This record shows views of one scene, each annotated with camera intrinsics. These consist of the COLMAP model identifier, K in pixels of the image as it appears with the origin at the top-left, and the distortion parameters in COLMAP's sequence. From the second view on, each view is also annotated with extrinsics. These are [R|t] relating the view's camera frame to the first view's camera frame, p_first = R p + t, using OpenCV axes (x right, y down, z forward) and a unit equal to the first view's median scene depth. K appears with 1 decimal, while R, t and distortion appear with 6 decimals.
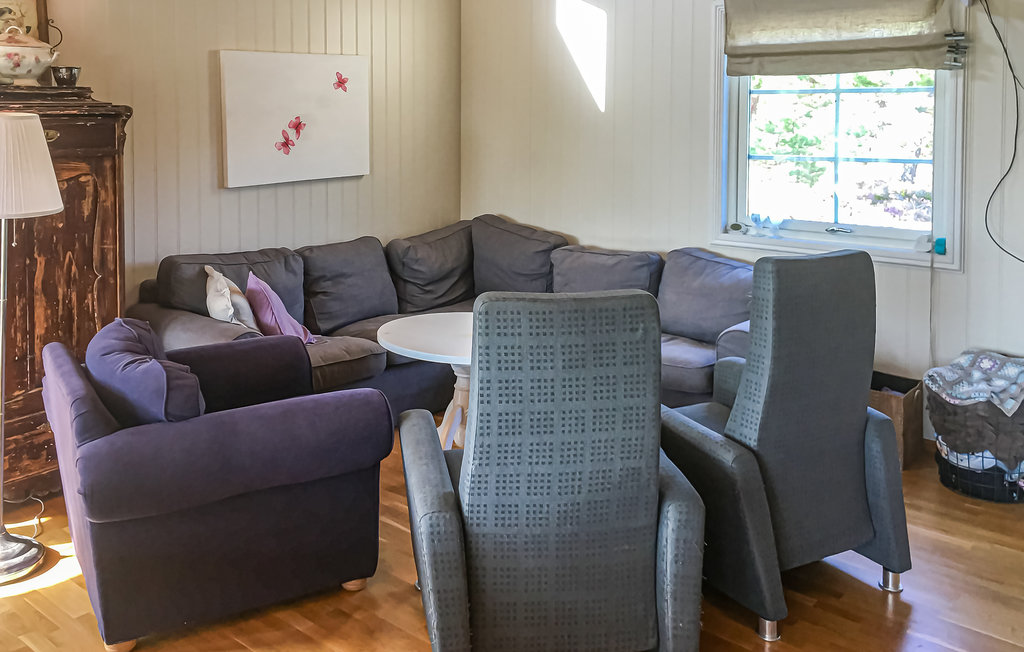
lens RADIAL K [[903.7, 0, 512.0], [0, 903.7, 326.0], [0, 0, 1]] dist [0.048873, 0.002562]
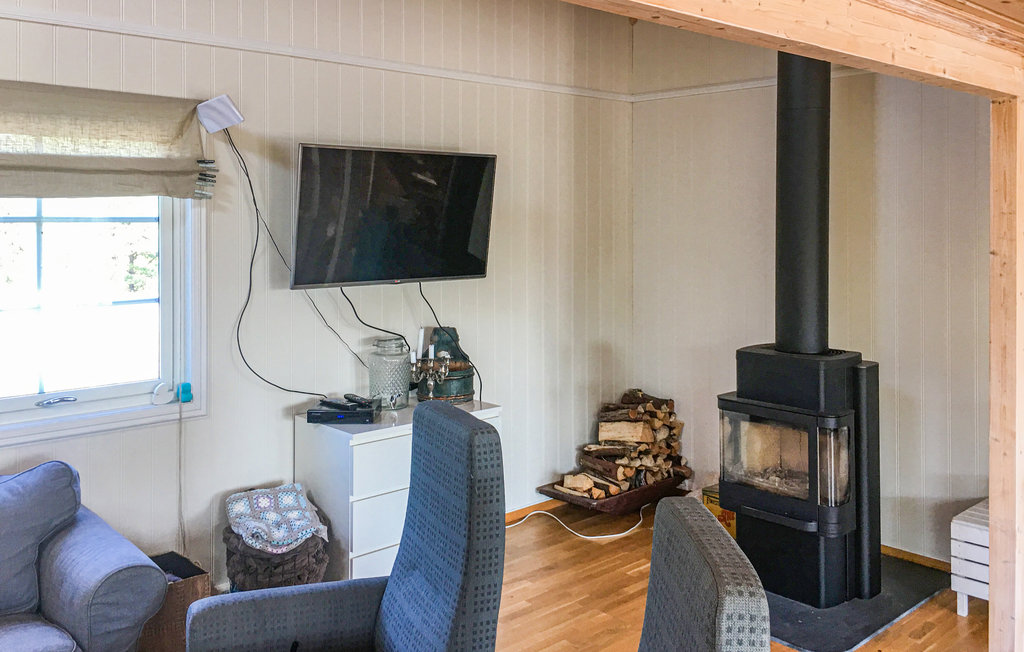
lens RADIAL K [[903.7, 0, 512.0], [0, 903.7, 326.0], [0, 0, 1]] dist [0.048873, 0.002562]
pose [[0.167131, -0.117148, 0.978950, -0.350390], [0.239279, 0.968050, 0.074992, -0.150483], [-0.956458, 0.221709, 0.189823, 0.557964]]
